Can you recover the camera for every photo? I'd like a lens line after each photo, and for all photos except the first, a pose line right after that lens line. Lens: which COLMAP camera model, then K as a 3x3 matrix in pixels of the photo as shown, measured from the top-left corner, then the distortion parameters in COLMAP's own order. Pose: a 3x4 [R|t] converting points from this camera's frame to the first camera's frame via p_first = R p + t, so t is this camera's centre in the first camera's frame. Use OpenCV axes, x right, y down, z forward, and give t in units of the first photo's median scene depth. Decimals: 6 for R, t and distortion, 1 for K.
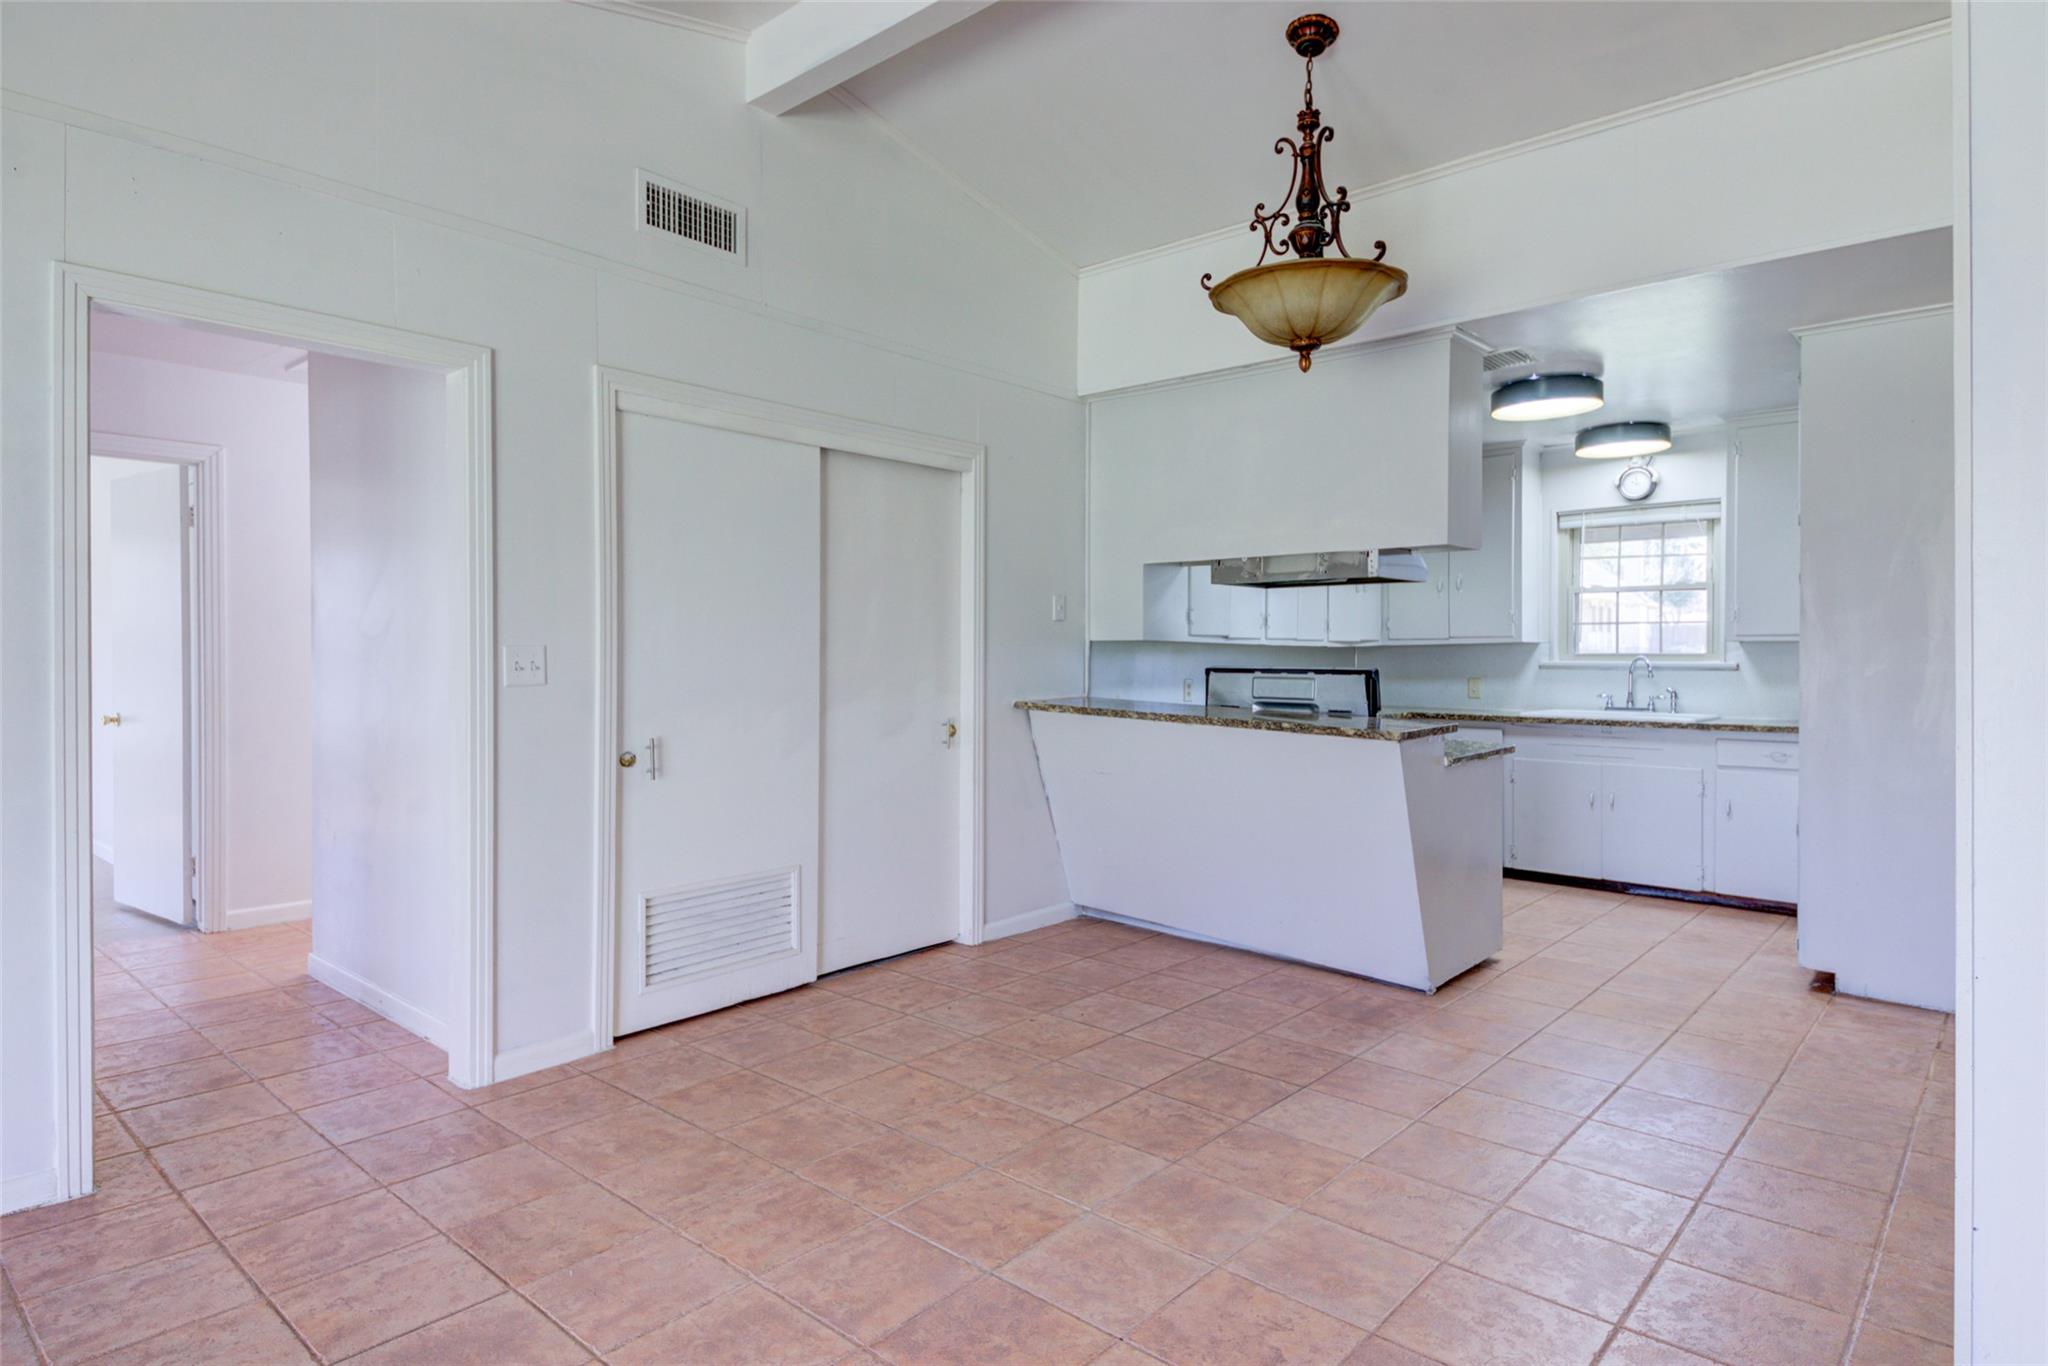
lens RADIAL K [[1140.6, 0, 1038.1], [0, 1140.6, 669.6], [0, 0, 1]] dist [0.061036, -0.044918]
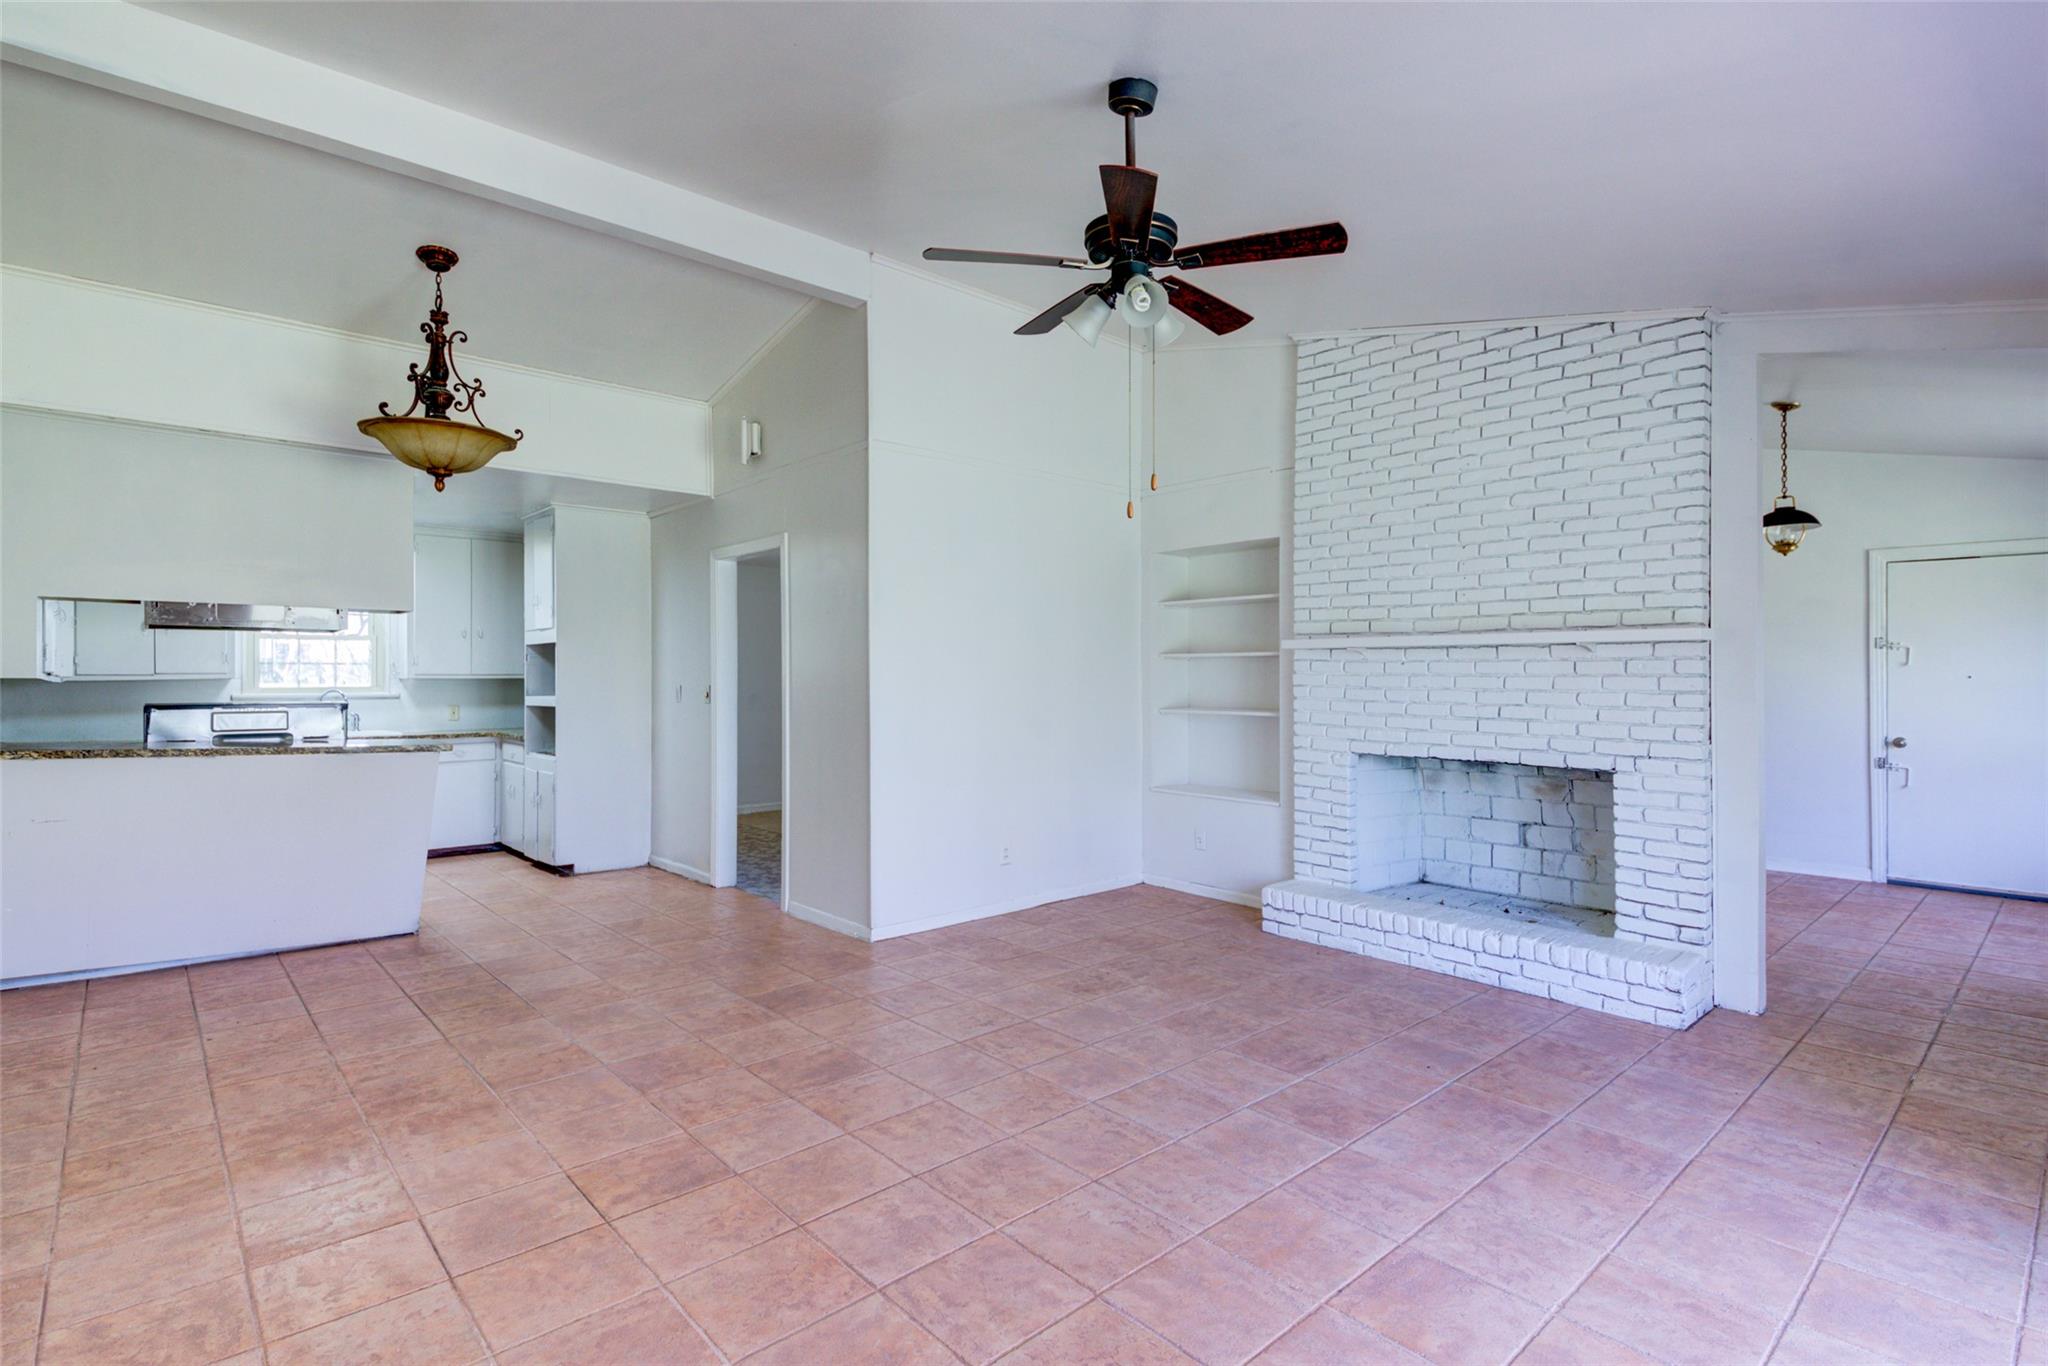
lens RADIAL K [[965.4, 0, 1032.5], [0, 965.4, 683.5], [0, 0, 1]] dist [0.041508, -0.000393]
pose [[0.117833, -0.005684, 0.993017, -0.690991], [0.016213, 0.999861, 0.003800, -0.012508], [-0.992901, 0.015652, 0.117909, 0.107411]]
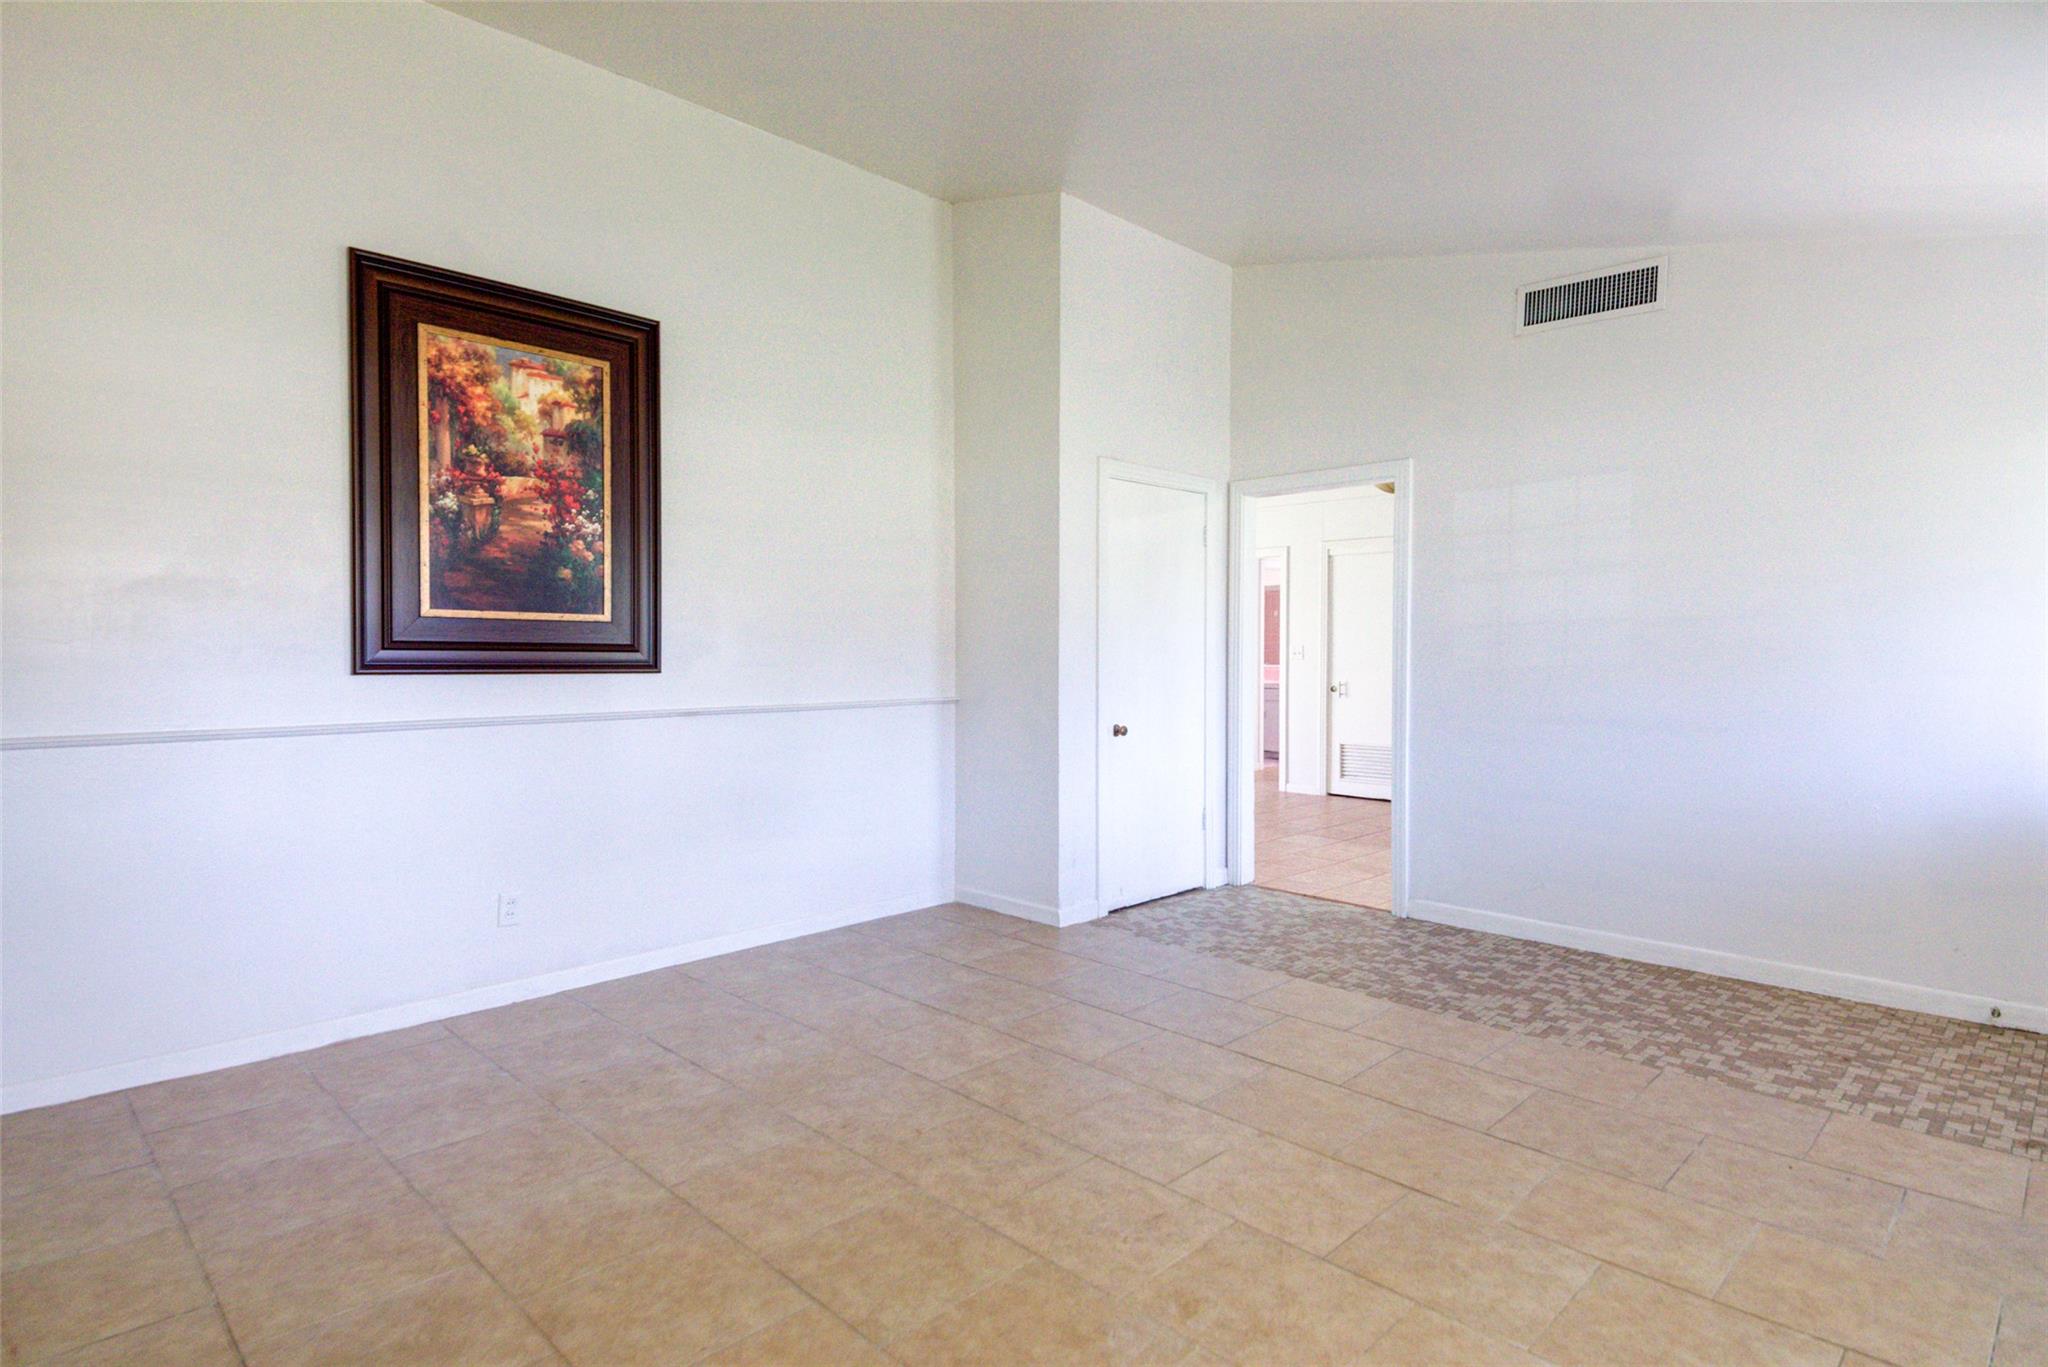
lens RADIAL K [[1088.8, 0, 1024.5], [0, 1088.8, 670.5], [0, 0, 1]] dist [0.091994, -0.070077]
pose [[-0.055690, 0.016146, -0.998318, 1.754445], [-0.015022, 0.999743, 0.017007, 0.002916], [0.998335, 0.015944, -0.055433, 0.348853]]
